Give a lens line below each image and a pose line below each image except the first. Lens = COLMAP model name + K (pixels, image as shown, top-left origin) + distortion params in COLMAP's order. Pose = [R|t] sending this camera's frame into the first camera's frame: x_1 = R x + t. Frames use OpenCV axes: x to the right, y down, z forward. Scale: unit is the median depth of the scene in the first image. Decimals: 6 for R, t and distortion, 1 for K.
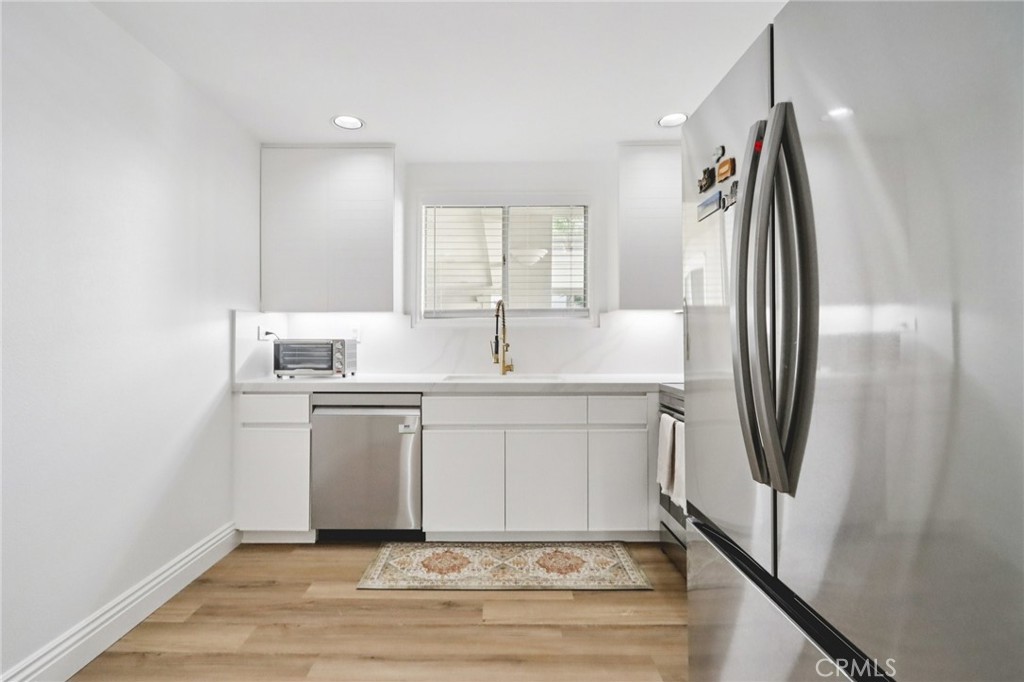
lens RADIAL K [[475.8, 0, 507.2], [0, 475.8, 342.3], [0, 0, 1]] dist [-0.001316, -0.001039]
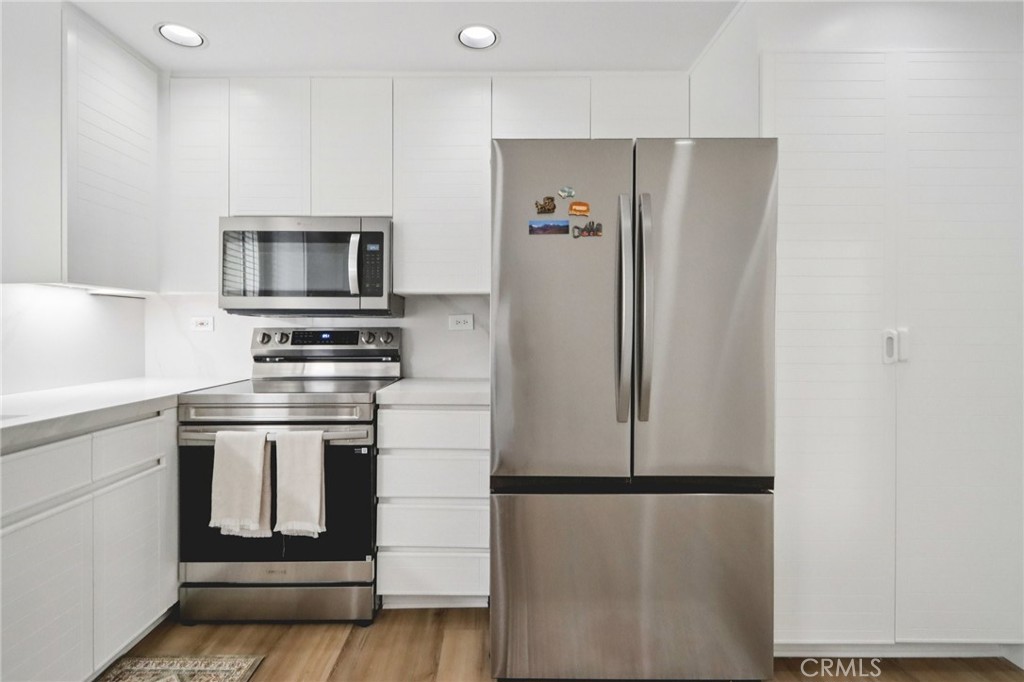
lens RADIAL K [[475.8, 0, 491.8], [0, 475.8, 331.4], [0, 0, 1]] dist [-0.001316, -0.001039]
pose [[0.011064, 0.000449, 0.999939, -0.386590], [0.009861, 0.999951, -0.000559, -0.002593], [-0.999890, 0.009867, 0.011059, 0.519907]]
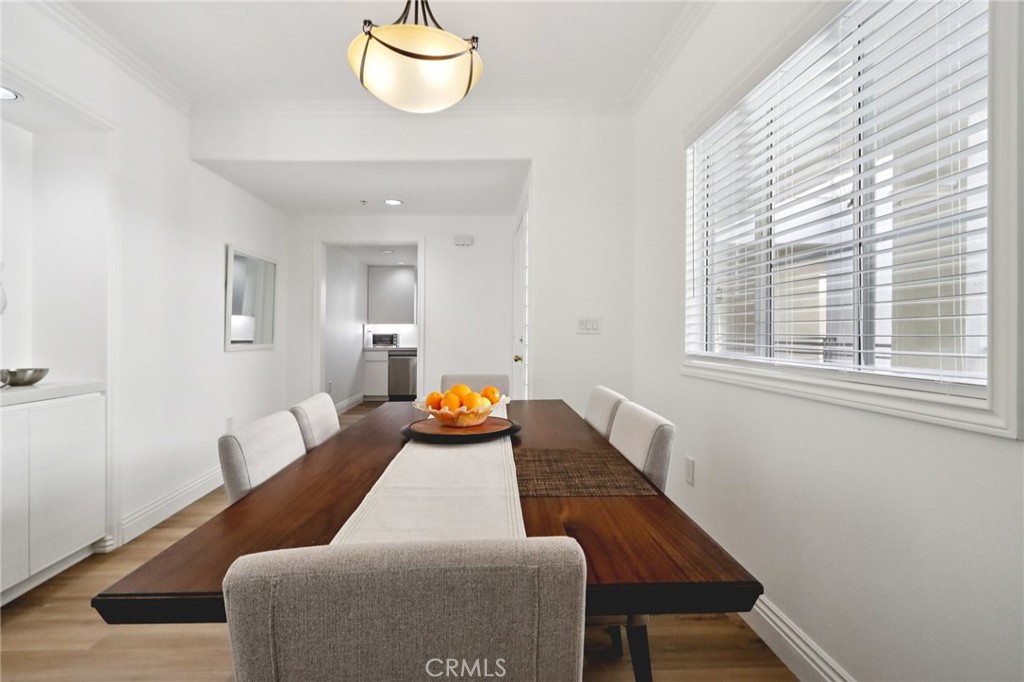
lens RADIAL K [[475.8, 0, 507.6], [0, 475.8, 333.5], [0, 0, 1]] dist [-0.001316, -0.001039]
pose [[0.998722, 0.002551, 0.050475, 0.197109], [-0.002387, 0.999992, -0.003323, 0.001720], [-0.050484, 0.003198, 0.998720, -2.083863]]
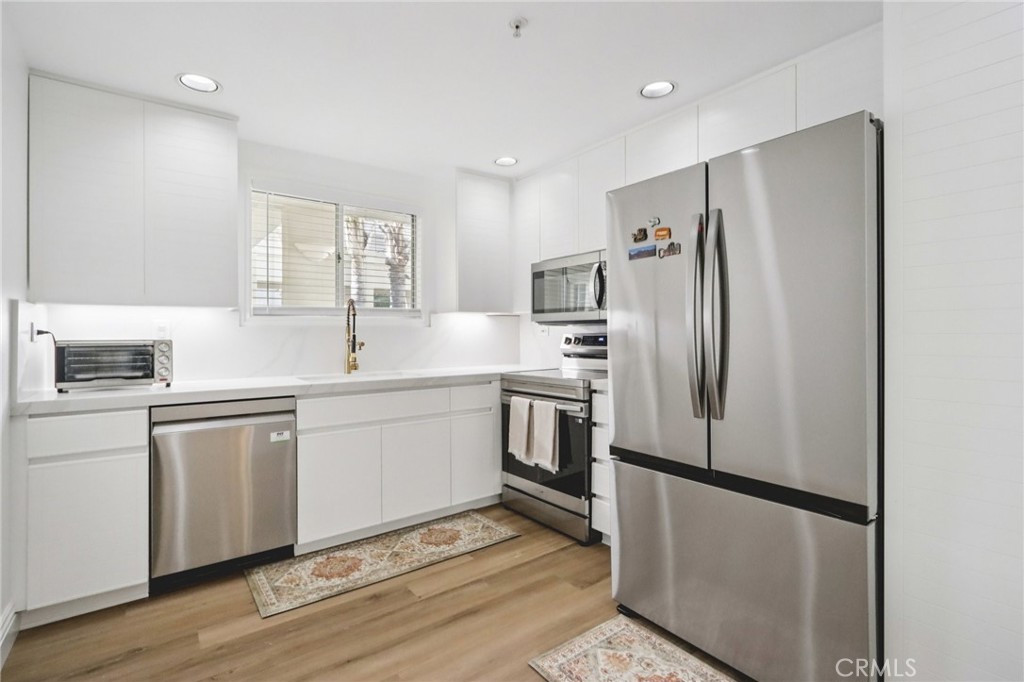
lens RADIAL K [[475.8, 0, 508.6], [0, 475.8, 335.0], [0, 0, 1]] dist [-0.001316, -0.001039]
pose [[0.801242, -0.003688, 0.598329, -0.399048], [0.011454, 0.999892, -0.009176, -0.000049], [-0.598231, 0.014206, 0.801198, 0.000975]]
